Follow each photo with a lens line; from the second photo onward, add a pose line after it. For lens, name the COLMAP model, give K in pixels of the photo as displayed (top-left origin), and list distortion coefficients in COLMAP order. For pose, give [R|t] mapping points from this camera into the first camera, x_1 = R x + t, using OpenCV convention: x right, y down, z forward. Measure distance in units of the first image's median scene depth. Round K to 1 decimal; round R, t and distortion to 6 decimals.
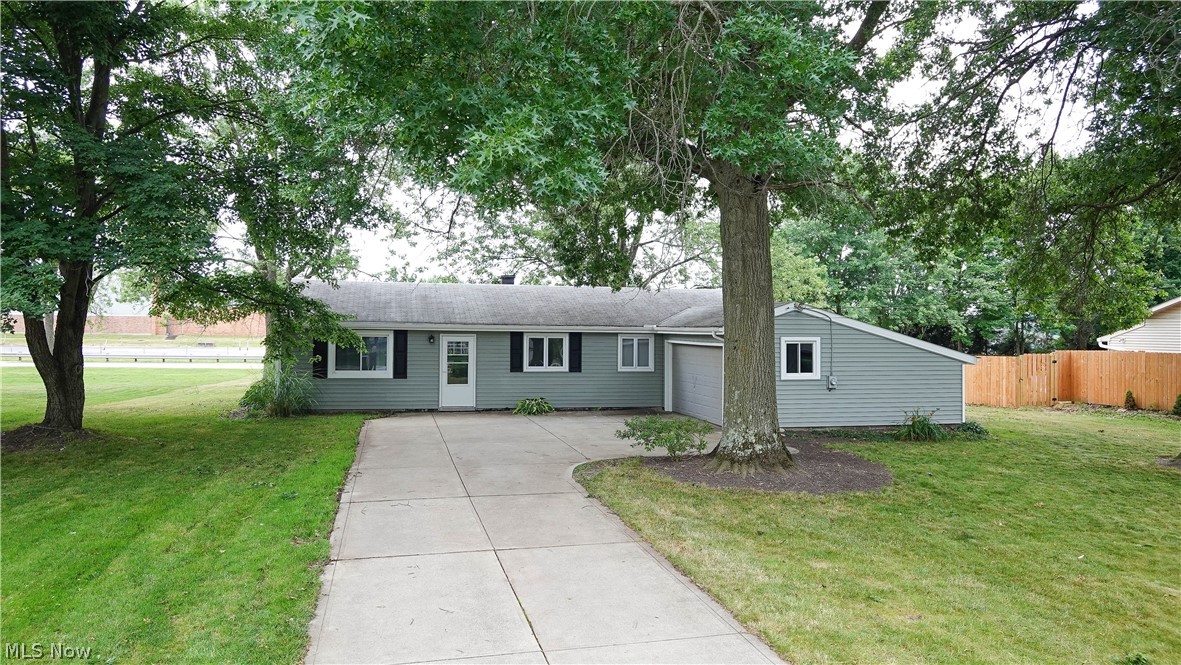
lens RADIAL K [[849.9, 0, 590.5], [0, 849.9, 332.5], [0, 0, 1]] dist [-0.007690, -0.000982]
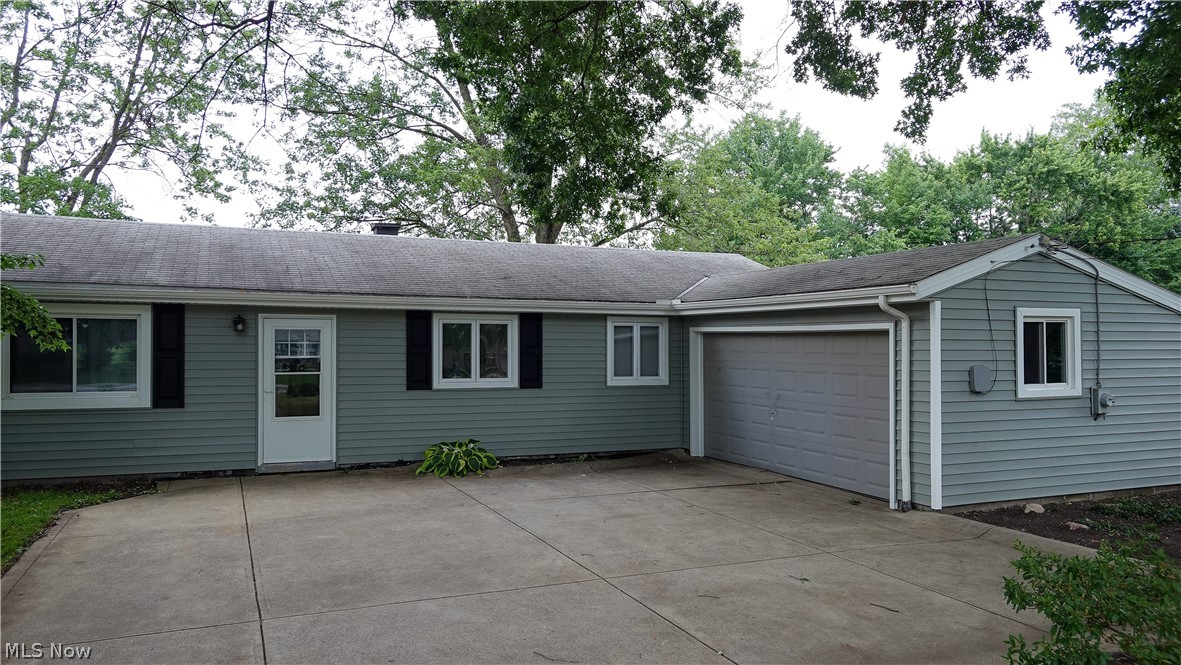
lens RADIAL K [[831.7, 0, 594.9], [0, 831.7, 355.5], [0, 0, 1]] dist [0.005369, -0.001025]
pose [[0.981823, -0.007723, 0.189641, -0.080008], [0.005980, 0.999934, 0.009761, 0.022250], [-0.189704, -0.008449, 0.981805, 0.504142]]
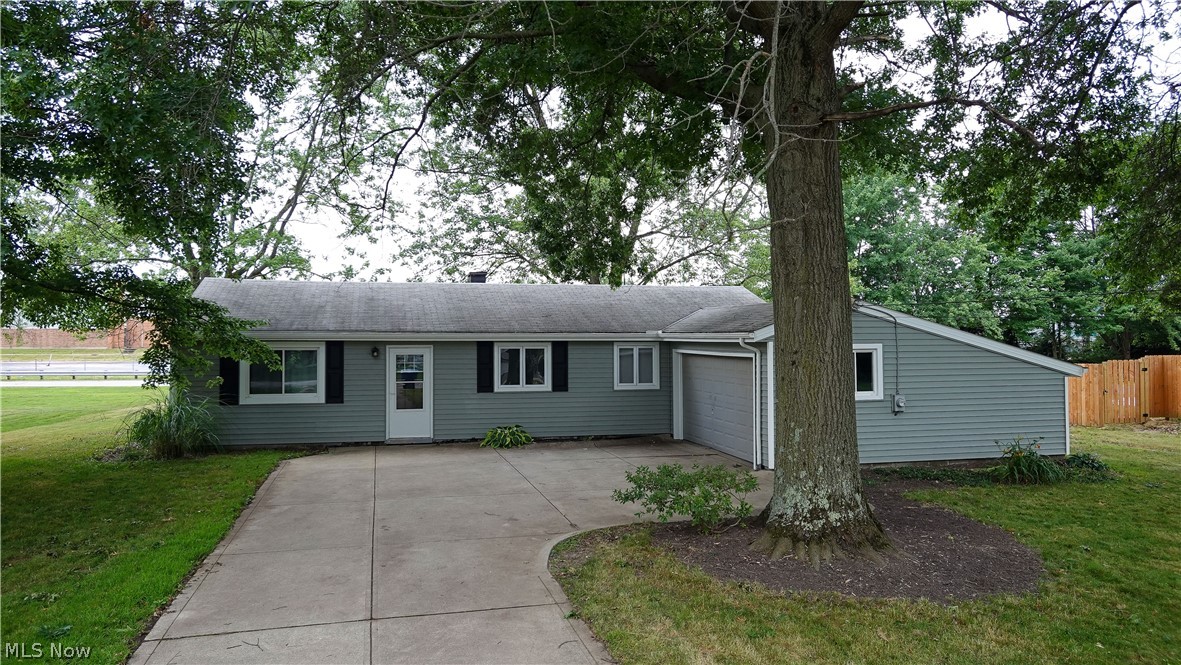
lens RADIAL K [[868.3, 0, 596.7], [0, 868.3, 333.4], [0, 0, 1]] dist [-0.007117, -0.001680]
pose [[0.999815, -0.012437, 0.014648, 0.005038], [0.012543, 0.999896, -0.007155, -0.001158], [-0.014558, 0.007338, 0.999867, 0.200964]]
